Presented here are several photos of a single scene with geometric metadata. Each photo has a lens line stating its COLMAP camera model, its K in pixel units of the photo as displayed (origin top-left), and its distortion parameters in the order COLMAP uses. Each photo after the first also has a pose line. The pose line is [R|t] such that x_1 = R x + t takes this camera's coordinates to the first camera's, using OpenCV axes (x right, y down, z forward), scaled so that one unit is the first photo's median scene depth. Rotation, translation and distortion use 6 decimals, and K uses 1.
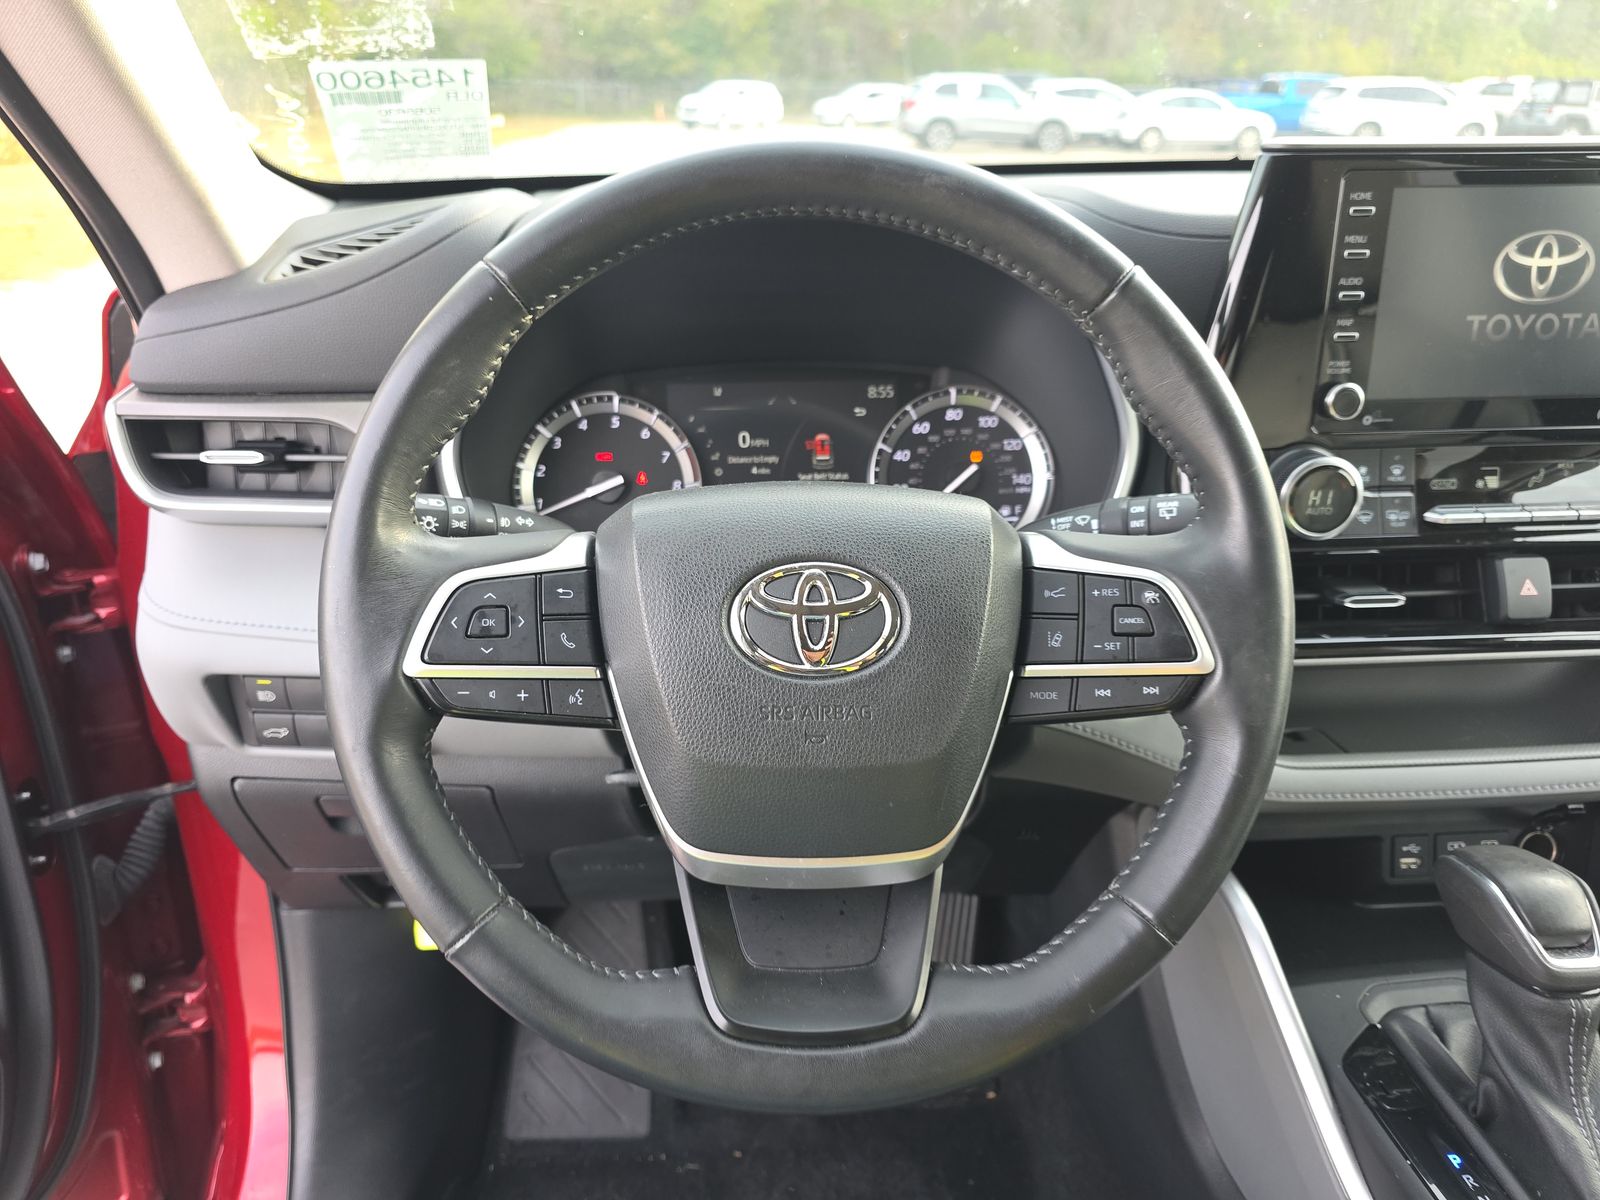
lens RADIAL K [[1075.0, 0, 797.6], [0, 1075.0, 610.3], [0, 0, 1]] dist [-0.031901, -0.001726]
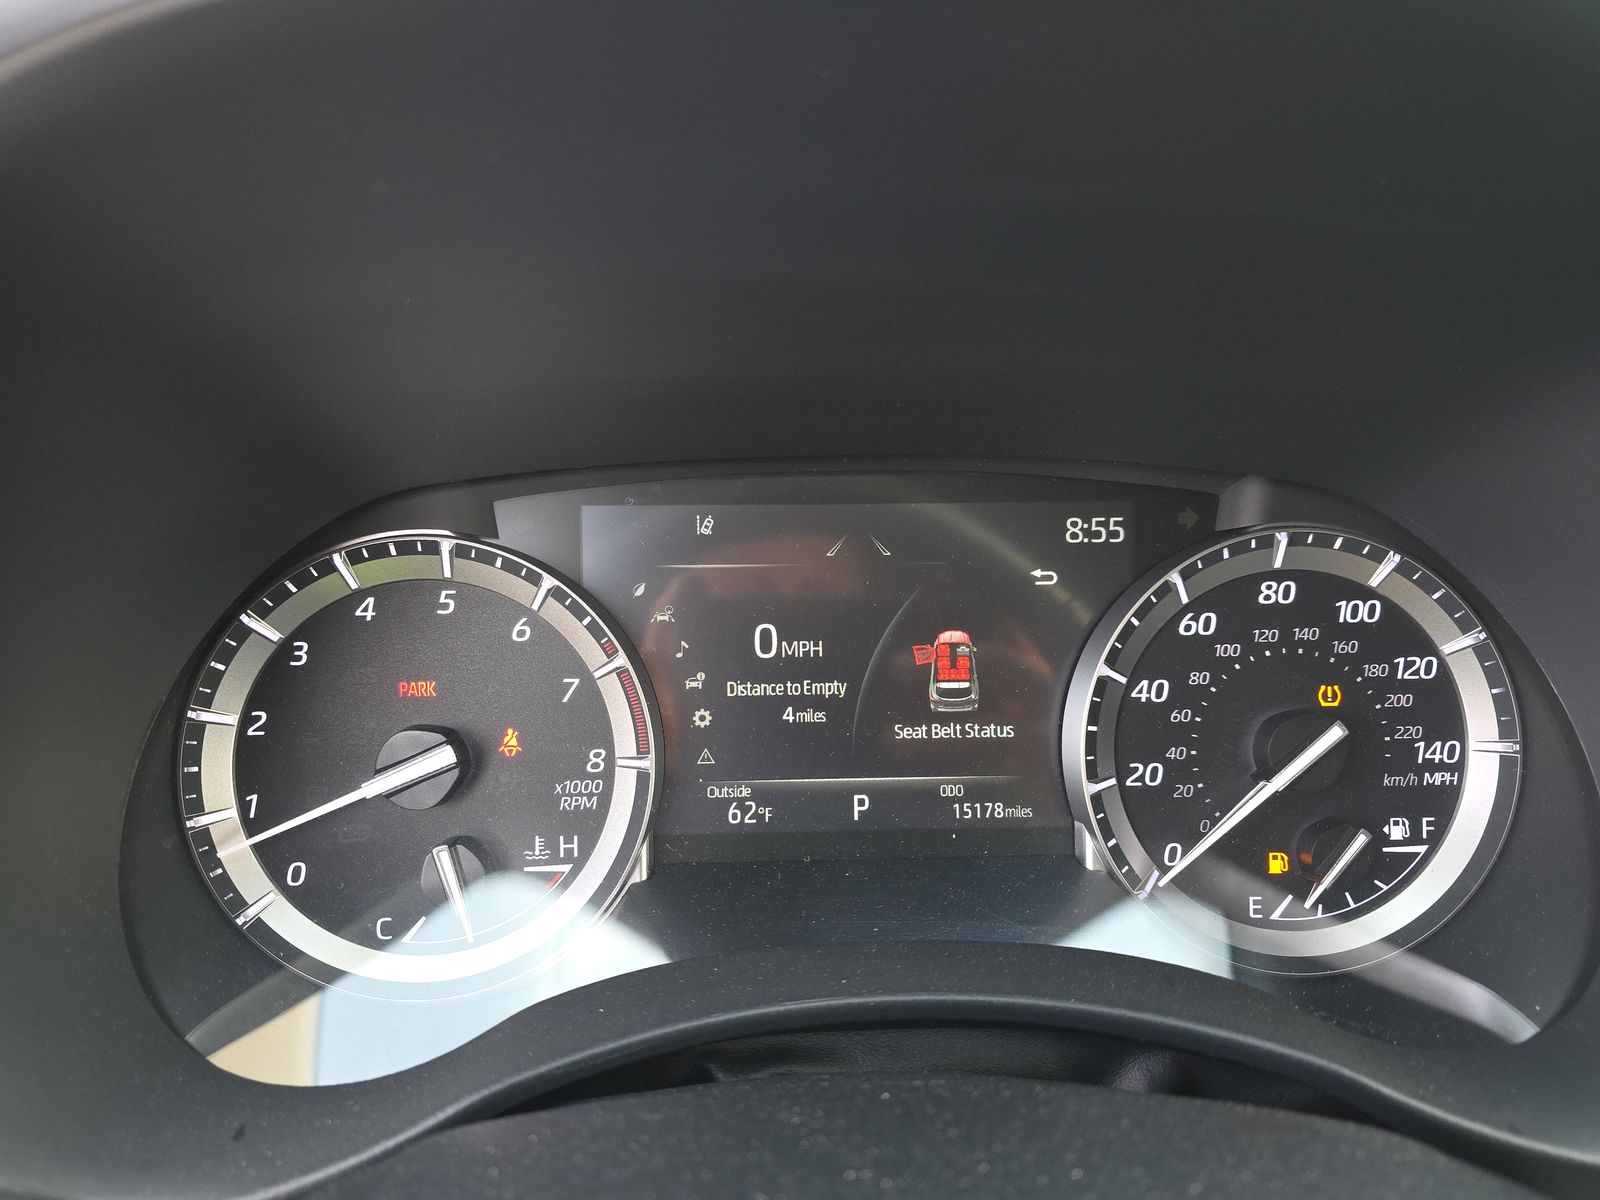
lens RADIAL K [[1075.0, 0, 802.9], [0, 1075.0, 589.0], [0, 0, 1]] dist [-0.031901, -0.001726]
pose [[0.999858, 0.016743, 0.001683, -0.036638], [-0.016717, 0.999755, -0.014475, -0.175184], [-0.001925, 0.014445, 0.999894, 0.592716]]
